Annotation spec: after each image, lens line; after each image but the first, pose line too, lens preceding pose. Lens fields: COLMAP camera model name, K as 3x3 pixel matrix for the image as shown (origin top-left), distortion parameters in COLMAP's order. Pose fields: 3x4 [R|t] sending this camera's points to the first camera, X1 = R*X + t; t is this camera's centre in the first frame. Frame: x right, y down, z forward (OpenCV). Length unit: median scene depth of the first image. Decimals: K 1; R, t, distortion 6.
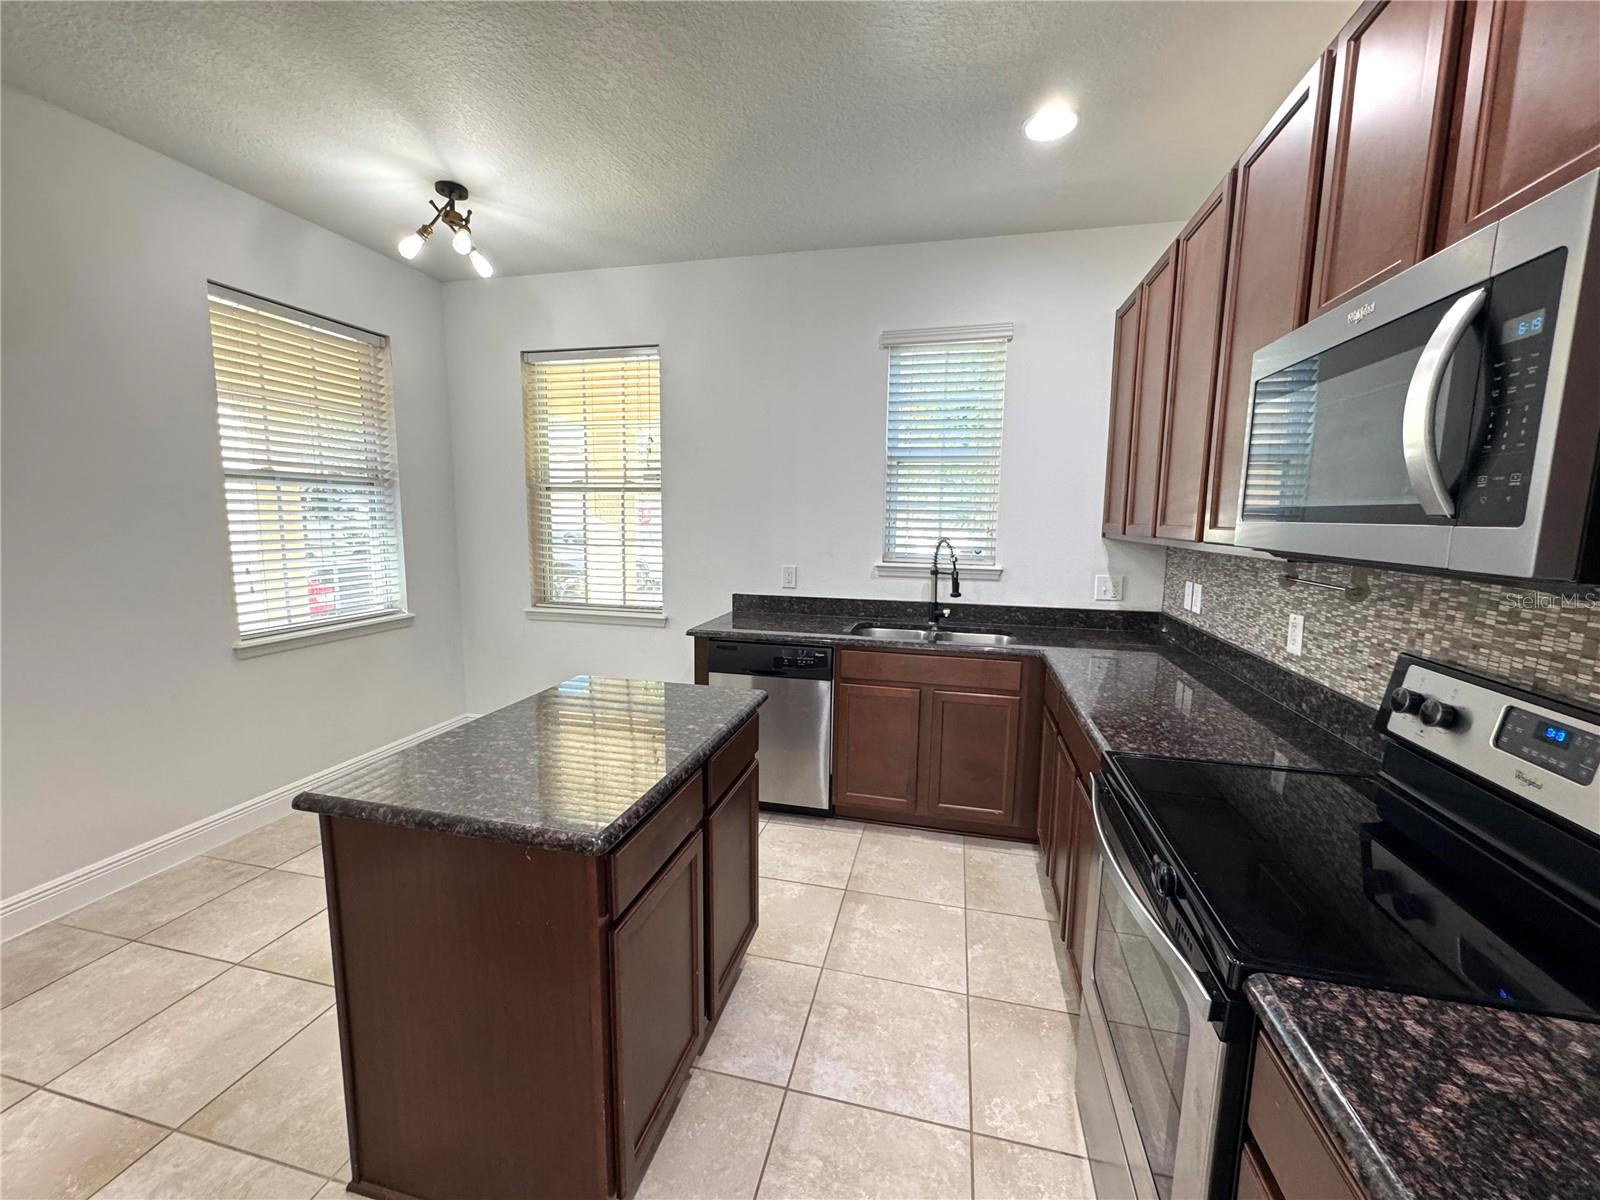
lens RADIAL K [[637.8, 0, 800.0], [0, 637.8, 600.0], [0, 0, 1]] dist [-0.006422, 0.003711]
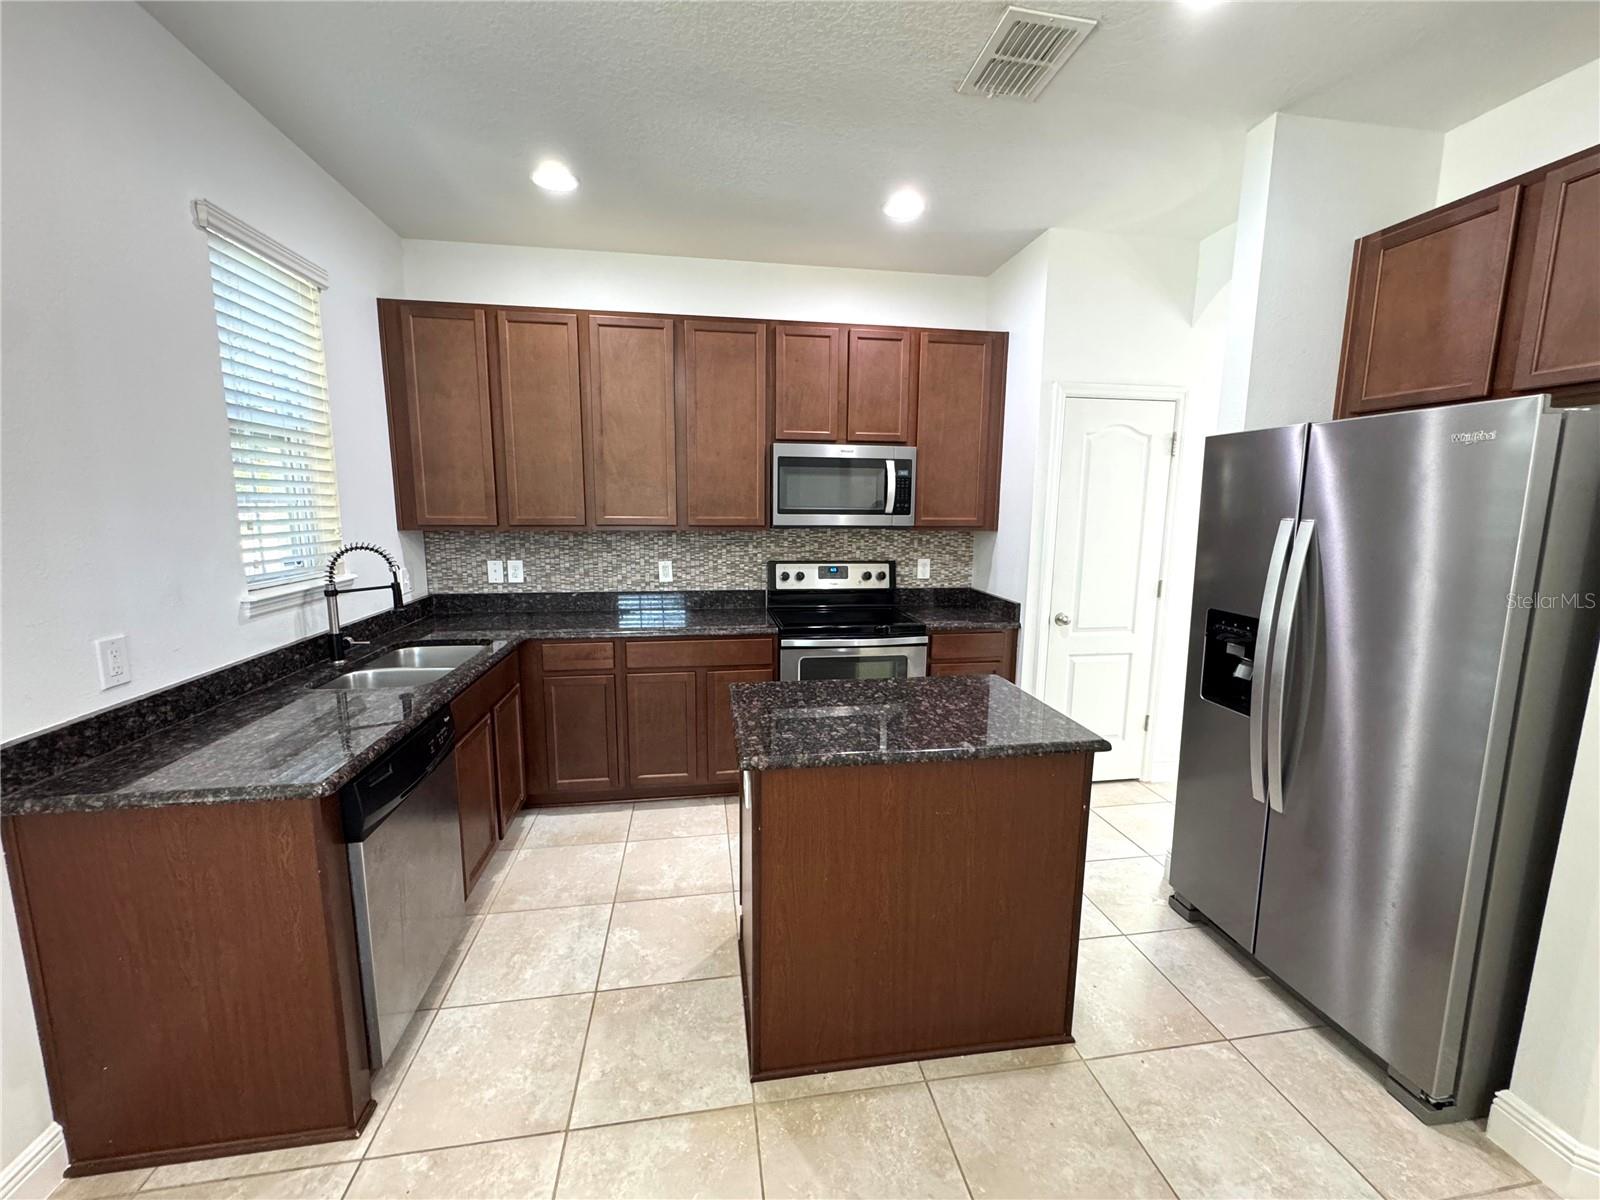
lens RADIAL K [[637.8, 0, 800.0], [0, 637.8, 600.0], [0, 0, 1]] dist [-0.006422, 0.003711]
pose [[-0.380689, -0.156093, 0.911433, -0.695469], [0.110163, 0.970974, 0.212304, -0.138502], [-0.918118, 0.181228, -0.352443, 0.816706]]
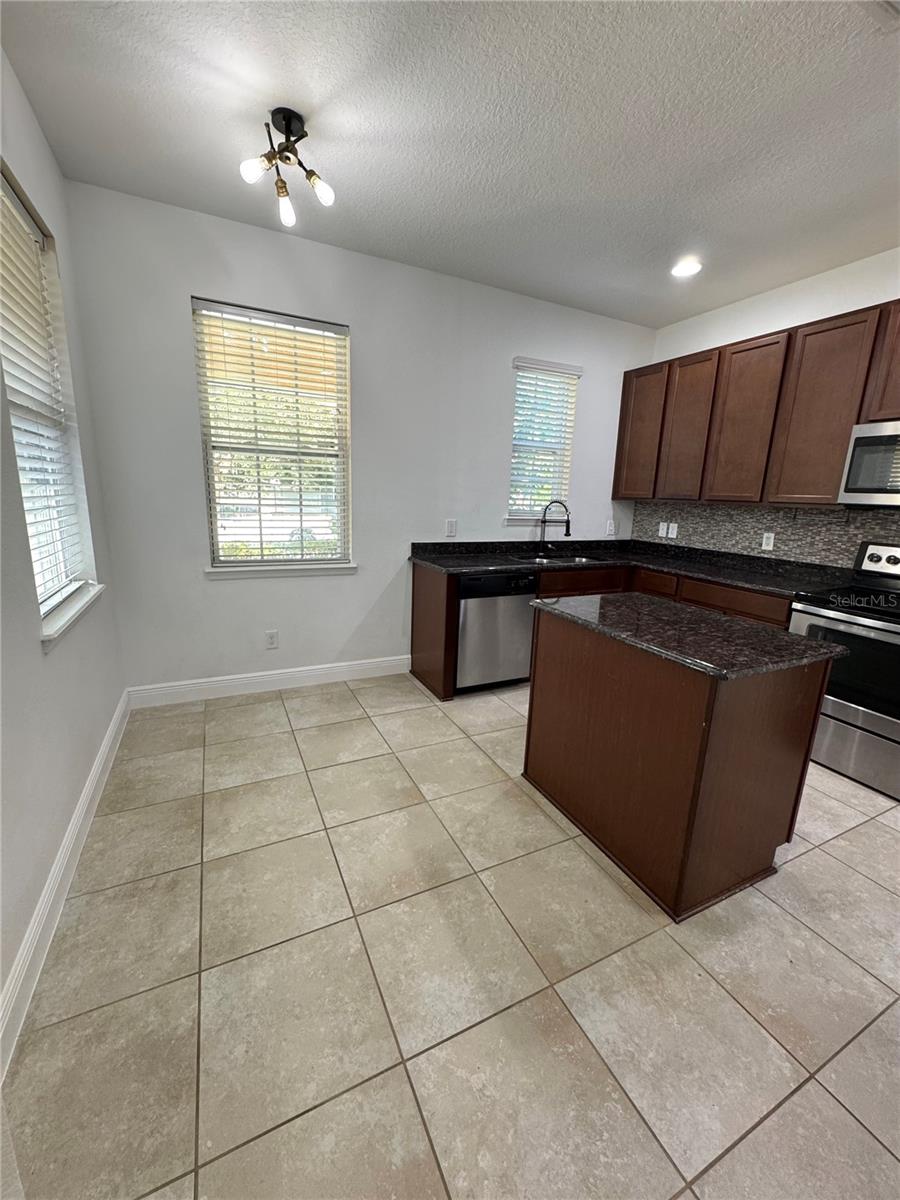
lens RADIAL K [[478.3, 0, 452.6], [0, 478.3, 601.5], [0, 0, 1]] dist [-0.006422, 0.003711]
pose [[0.769726, -0.126981, 0.625618, -0.786149], [0.058409, 0.989915, 0.129059, -0.014306], [-0.635697, -0.062798, 0.769380, 0.225879]]
